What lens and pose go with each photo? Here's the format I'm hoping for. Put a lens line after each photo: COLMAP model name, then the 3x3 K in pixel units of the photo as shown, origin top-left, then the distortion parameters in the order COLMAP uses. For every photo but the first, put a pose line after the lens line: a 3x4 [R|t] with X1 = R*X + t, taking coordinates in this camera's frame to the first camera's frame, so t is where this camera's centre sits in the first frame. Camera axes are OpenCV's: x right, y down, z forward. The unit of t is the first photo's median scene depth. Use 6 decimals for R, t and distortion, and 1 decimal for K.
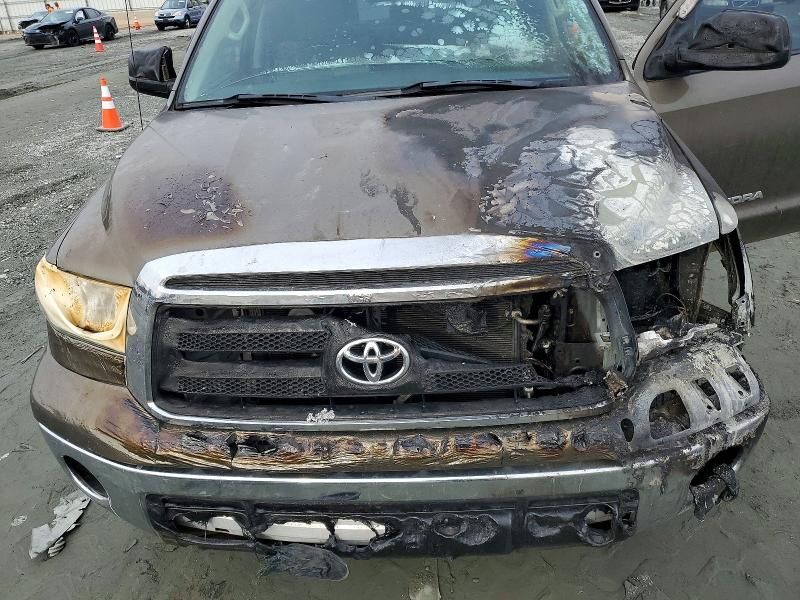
lens RADIAL K [[627.3, 0, 382.3], [0, 627.3, 312.1], [0, 0, 1]] dist [0.031571, -0.004189]
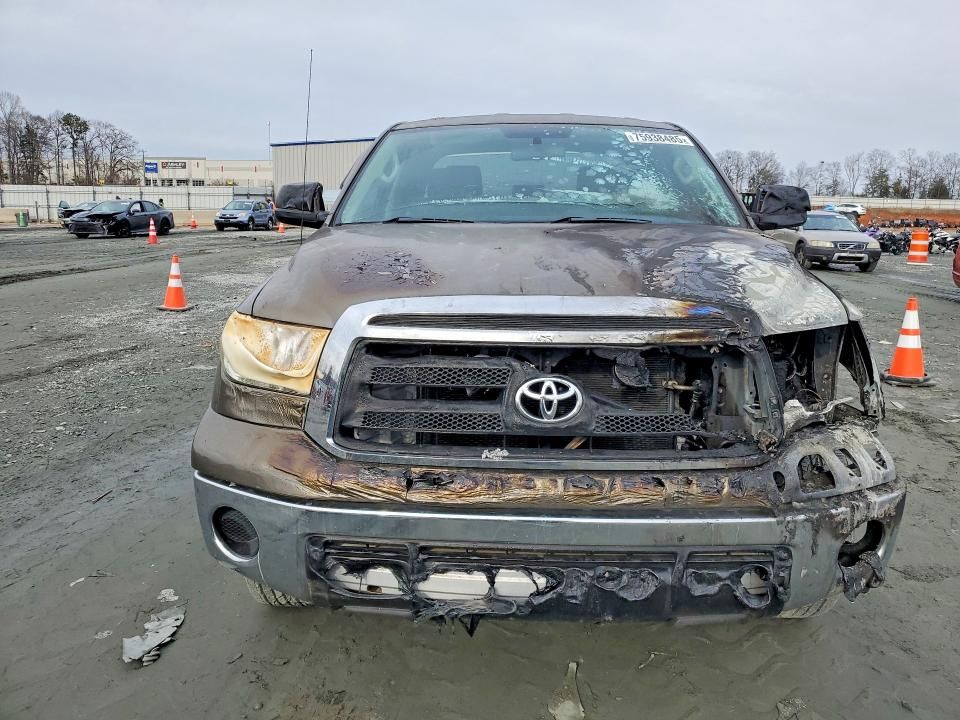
lens RADIAL K [[752.8, 0, 483.7], [0, 752.8, 358.2], [0, 0, 1]] dist [0.031571, -0.004189]
pose [[0.996628, 0.072782, 0.037878, -0.166133], [-0.059419, 0.958588, -0.278528, 0.342376], [-0.056581, 0.275338, 0.959681, -0.253910]]
